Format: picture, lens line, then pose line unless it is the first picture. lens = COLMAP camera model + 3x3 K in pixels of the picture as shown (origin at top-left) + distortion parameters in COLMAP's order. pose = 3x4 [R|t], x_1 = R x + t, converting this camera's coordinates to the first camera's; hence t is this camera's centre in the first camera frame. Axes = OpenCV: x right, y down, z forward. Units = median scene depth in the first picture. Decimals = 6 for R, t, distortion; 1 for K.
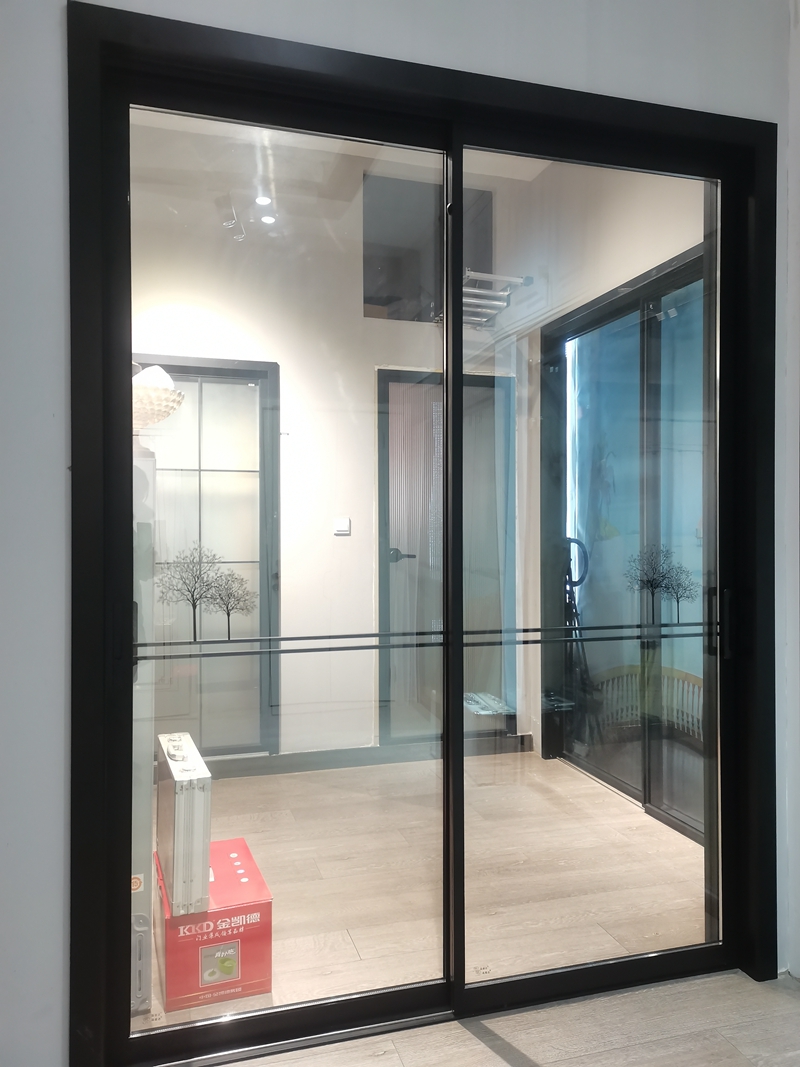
lens RADIAL K [[805.4, 0, 402.1], [0, 805.4, 530.9], [0, 0, 1]] dist [0.057127, -0.033776]
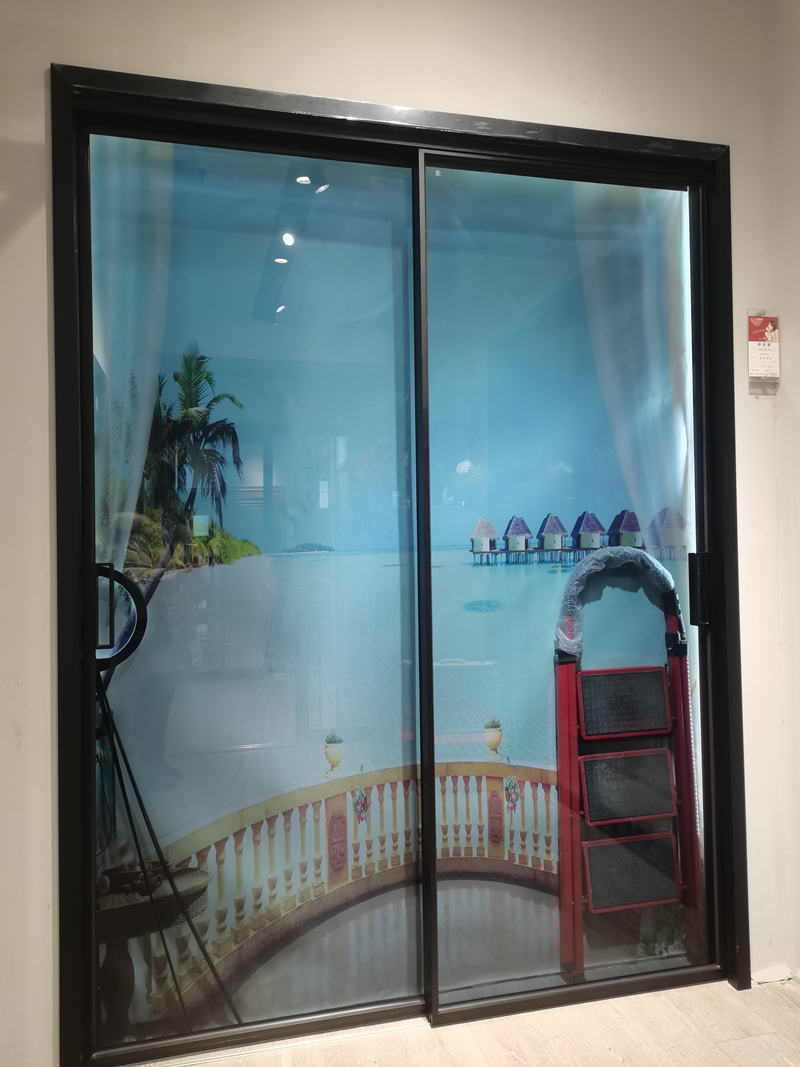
lens RADIAL K [[805.4, 0, 398.0], [0, 805.4, 535.2], [0, 0, 1]] dist [0.057127, -0.033776]
pose [[0.054360, 0.010401, 0.998467, -0.259640], [0.018149, 0.999770, -0.011402, 0.000611], [-0.998356, 0.018741, 0.054159, 0.884696]]
